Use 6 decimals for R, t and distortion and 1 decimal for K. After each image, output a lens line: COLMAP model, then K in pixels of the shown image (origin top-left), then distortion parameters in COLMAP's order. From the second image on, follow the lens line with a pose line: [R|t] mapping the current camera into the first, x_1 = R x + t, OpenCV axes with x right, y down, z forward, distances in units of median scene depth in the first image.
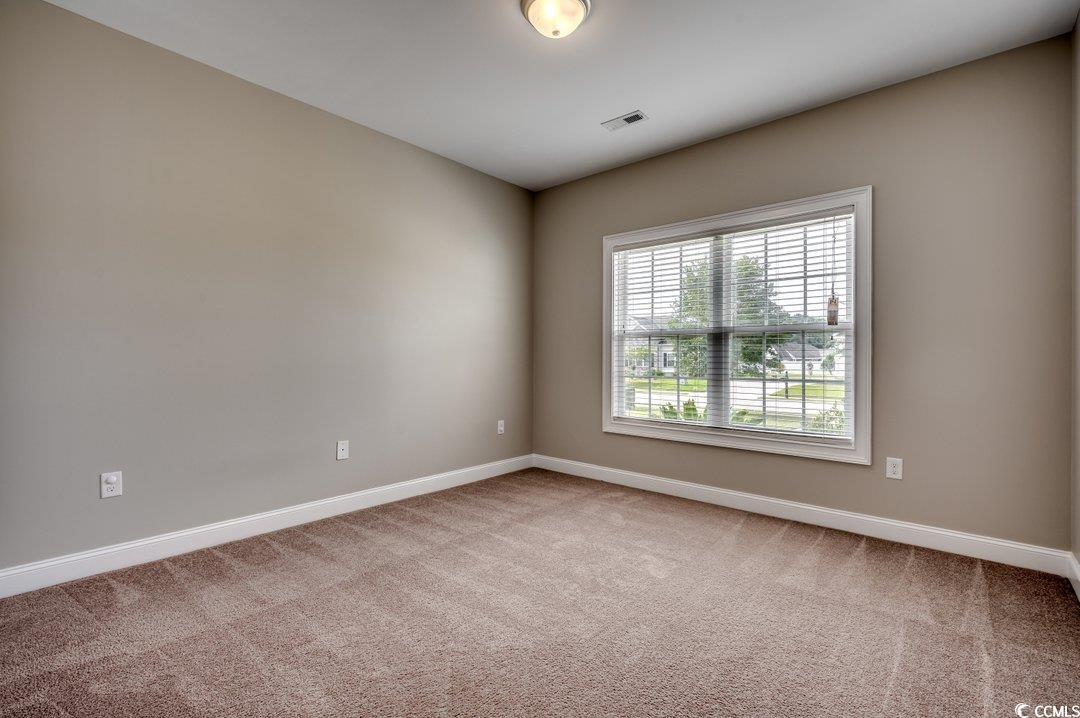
lens RADIAL K [[479.5, 0, 538.6], [0, 479.5, 357.8], [0, 0, 1]] dist [0.001838, -0.000077]
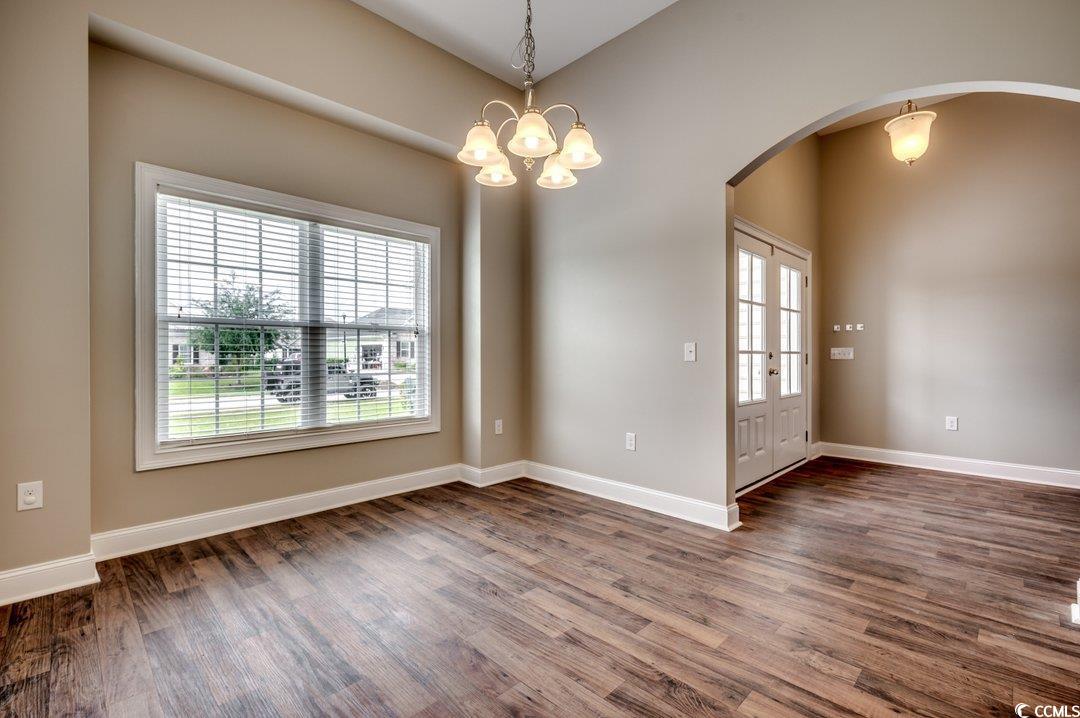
lens RADIAL K [[479.5, 0, 548.0], [0, 479.5, 355.0], [0, 0, 1]] dist [0.001838, -0.000077]
pose [[0.057067, -0.006486, 0.998349, -0.545445], [-0.000695, 0.999978, 0.006536, -0.003456], [-0.998370, -0.001067, 0.057061, 0.502865]]
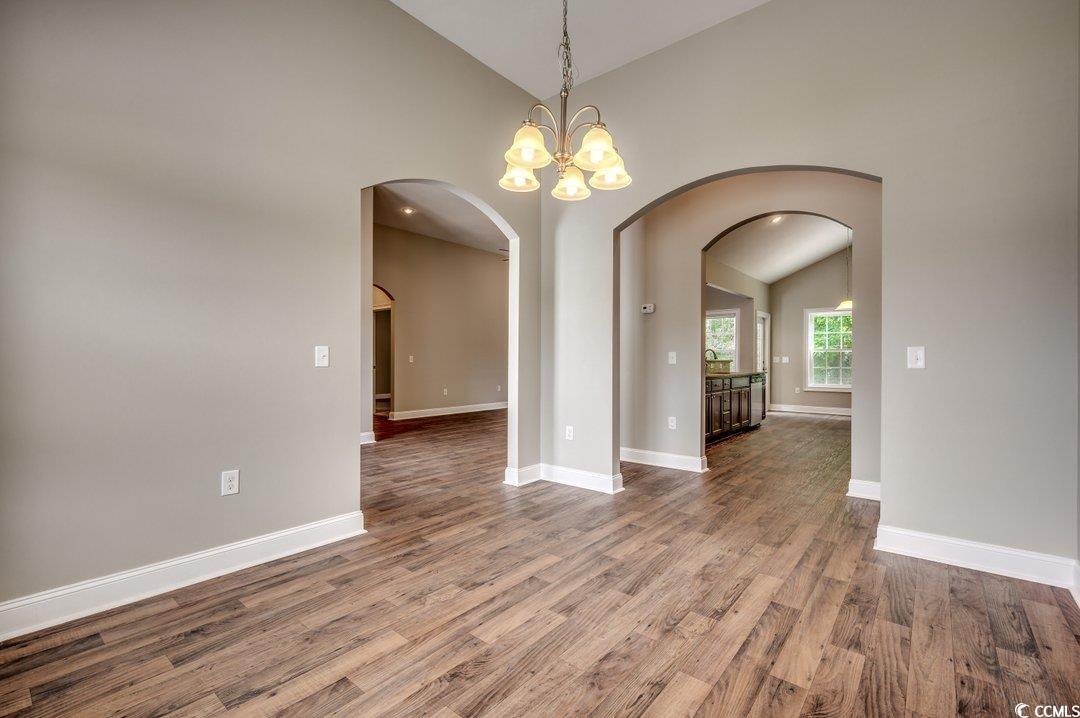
lens RADIAL K [[474.9, 0, 531.9], [0, 474.9, 367.4], [0, 0, 1]] dist [-0.000774, 0.000128]
pose [[-0.999761, -0.007060, -0.020696, 0.024337], [-0.007337, 0.999884, 0.013375, 0.001047], [0.020599, 0.013524, -0.999696, 1.080885]]
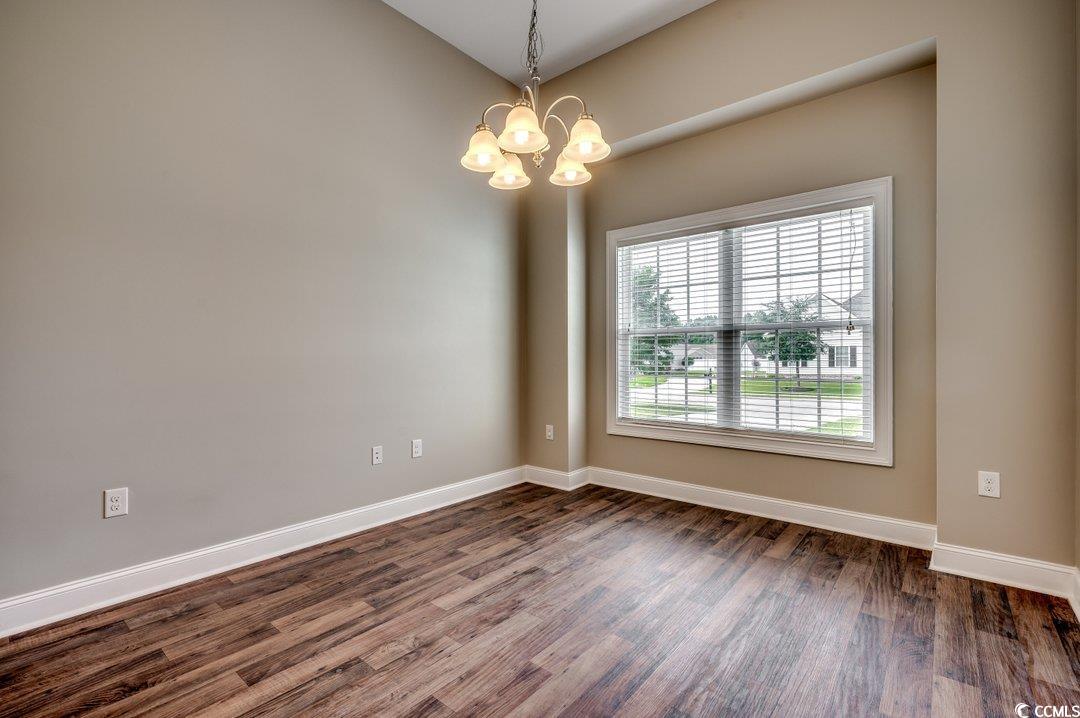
lens RADIAL K [[479.5, 0, 539.0], [0, 479.5, 363.2], [0, 0, 1]] dist [0.001838, -0.000077]
pose [[0.999663, -0.009293, 0.024226, -0.030882], [0.008979, 0.999875, 0.013017, -0.002395], [-0.024344, -0.012795, 0.999622, 0.045302]]
